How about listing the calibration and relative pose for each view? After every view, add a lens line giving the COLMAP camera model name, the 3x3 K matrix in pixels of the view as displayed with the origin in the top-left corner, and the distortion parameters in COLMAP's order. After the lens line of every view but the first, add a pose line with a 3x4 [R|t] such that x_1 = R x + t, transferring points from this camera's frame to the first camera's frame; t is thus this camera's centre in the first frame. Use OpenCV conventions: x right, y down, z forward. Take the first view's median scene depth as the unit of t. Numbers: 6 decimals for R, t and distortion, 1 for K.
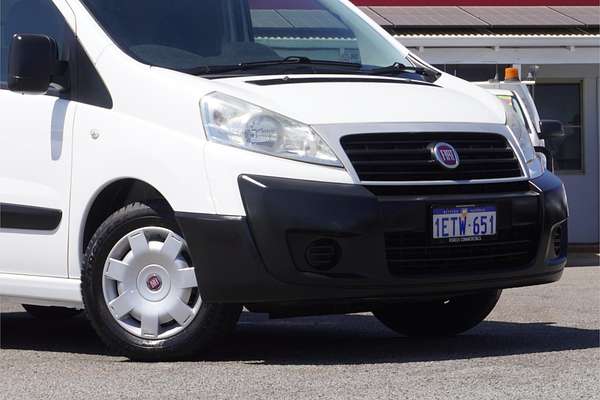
lens RADIAL K [[2030.5, 0, 300.7], [0, 2030.5, 199.7], [0, 0, 1]] dist [0.036102, -0.484338]
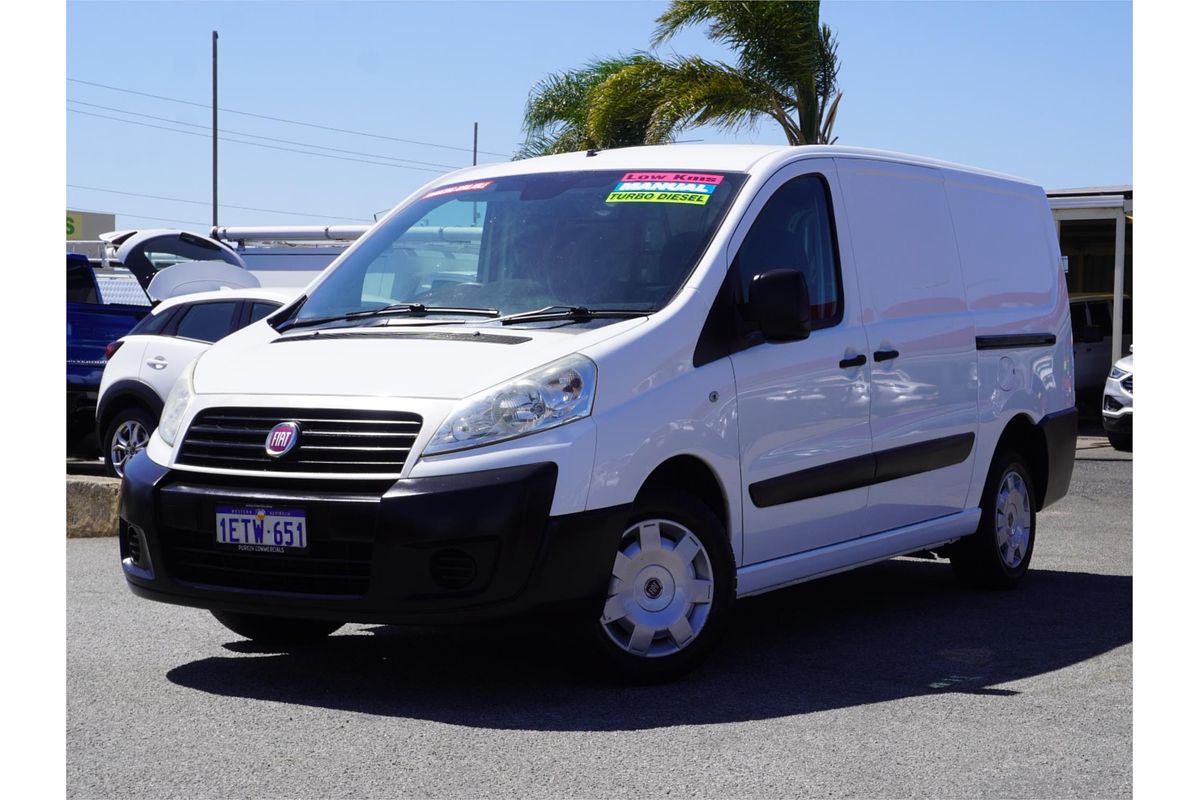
lens RADIAL K [[1923.9, 0, 598.8], [0, 1923.9, 400.2], [0, 0, 1]] dist [0.006262, 0.015199]
pose [[0.307897, 0.047845, -0.950216, 0.812524], [-0.021204, 0.998832, 0.043423, -0.071549], [0.951183, 0.006778, 0.308552, 0.891208]]
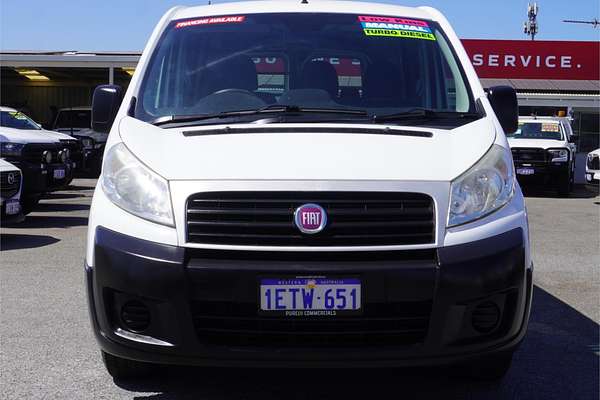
lens RADIAL K [[961.9, 0, 299.4], [0, 961.9, 200.1], [0, 0, 1]] dist [0.006262, 0.015199]
pose [[0.767906, 0.066840, -0.637066, 0.346139], [-0.029191, 0.997159, 0.069435, -0.060386], [0.639897, -0.034723, 0.767676, 0.664920]]
